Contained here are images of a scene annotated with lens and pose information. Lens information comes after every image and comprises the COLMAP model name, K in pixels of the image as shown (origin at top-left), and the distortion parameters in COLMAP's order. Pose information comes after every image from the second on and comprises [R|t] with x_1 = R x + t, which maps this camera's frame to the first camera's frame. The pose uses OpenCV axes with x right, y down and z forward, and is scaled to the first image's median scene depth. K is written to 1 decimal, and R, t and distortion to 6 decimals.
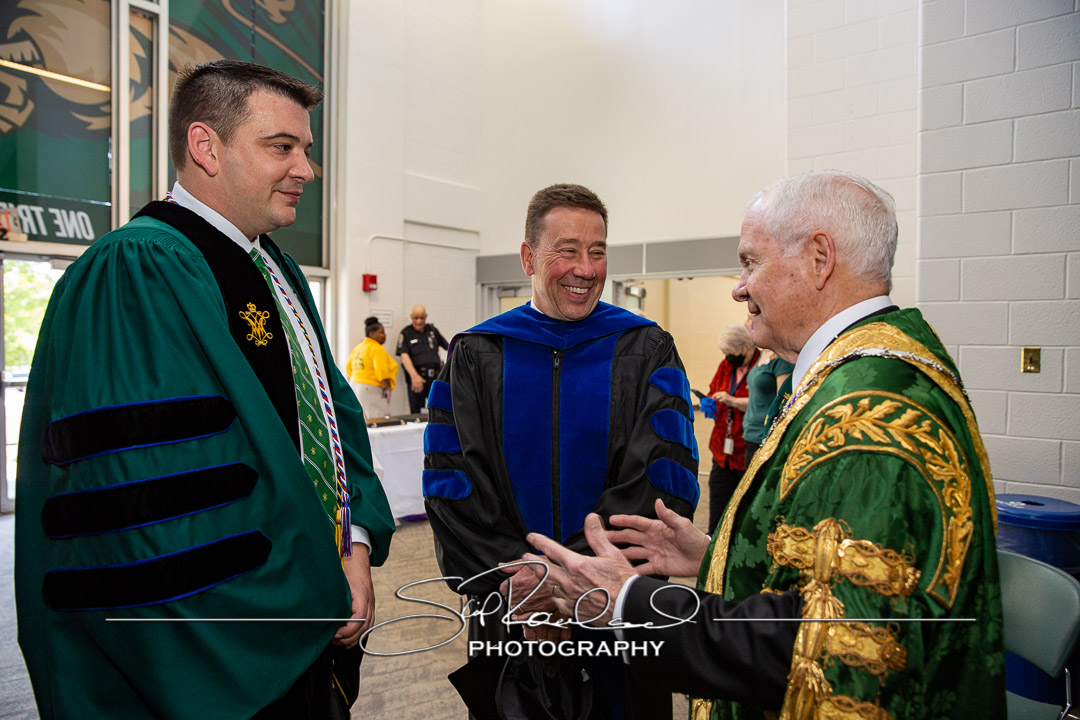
lens RADIAL K [[742.5, 0, 529.5], [0, 742.5, 354.7], [0, 0, 1]] dist [-0.090803, 0.073899]
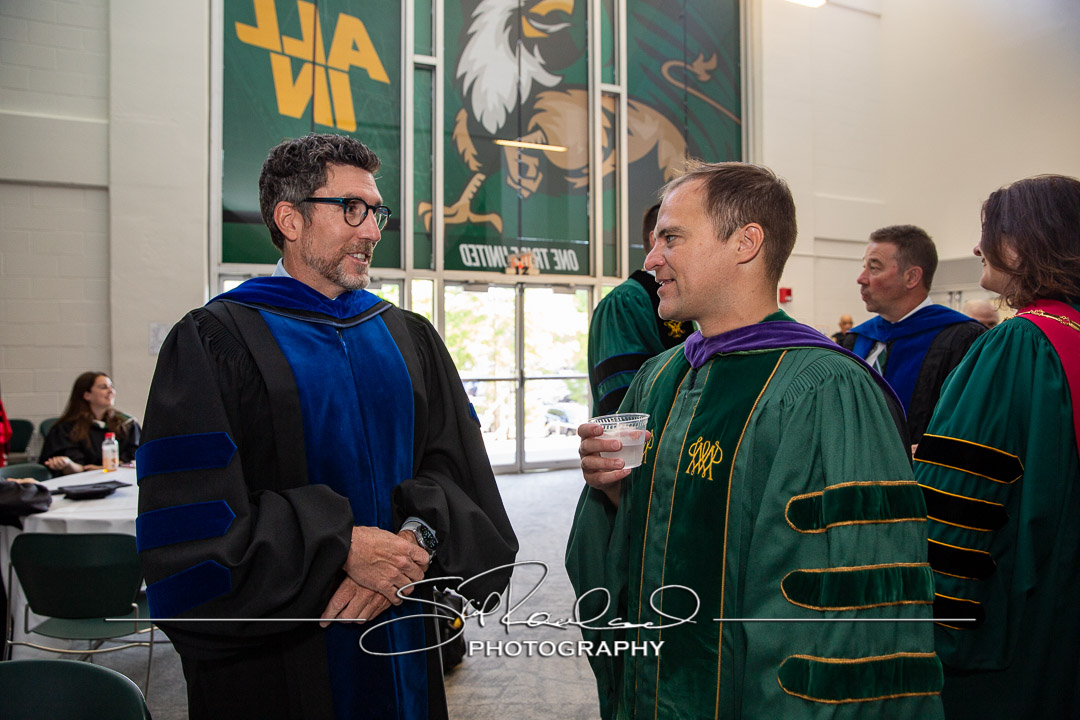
lens RADIAL K [[742.5, 0, 545.0], [0, 742.5, 355.2], [0, 0, 1]] dist [-0.090803, 0.073899]
pose [[0.890713, -0.003444, -0.454552, -0.038204], [-0.002177, 0.999927, -0.011843, 0.011637], [0.454560, 0.011539, 0.890641, -0.217514]]
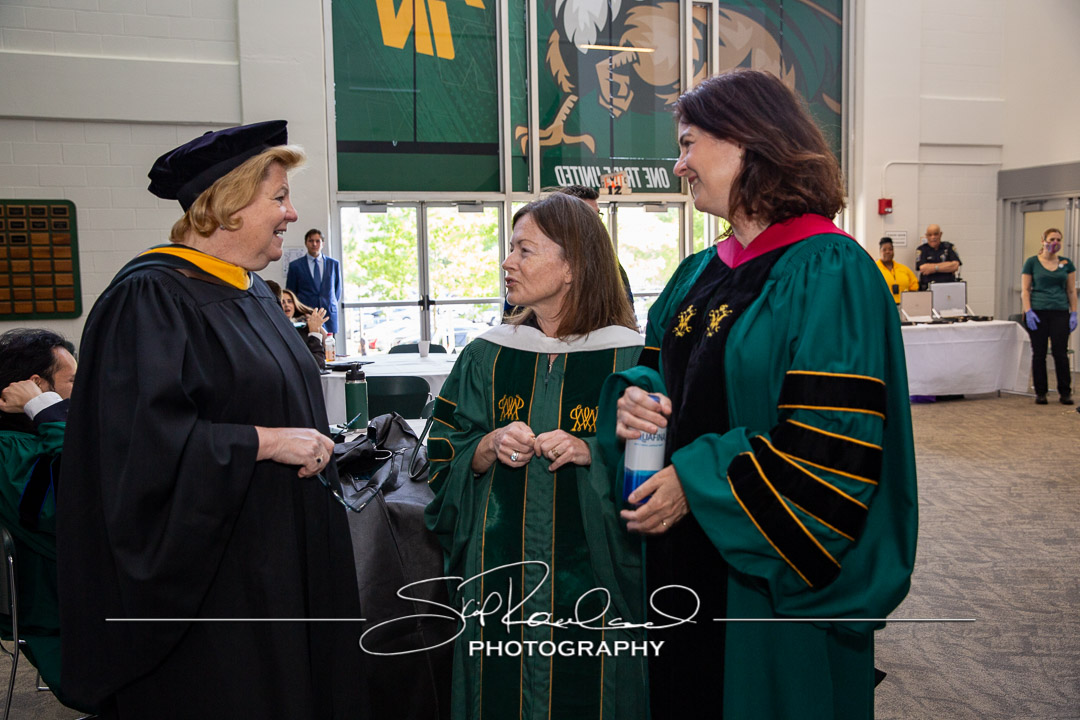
lens RADIAL K [[927.3, 0, 537.2], [0, 927.3, 347.6], [0, 0, 1]] dist [-0.008637, 0.034960]
pose [[0.849339, 0.024788, -0.527265, 0.093871], [0.011746, 0.997762, 0.065829, 0.018825], [0.527717, -0.062105, 0.847147, -0.559093]]
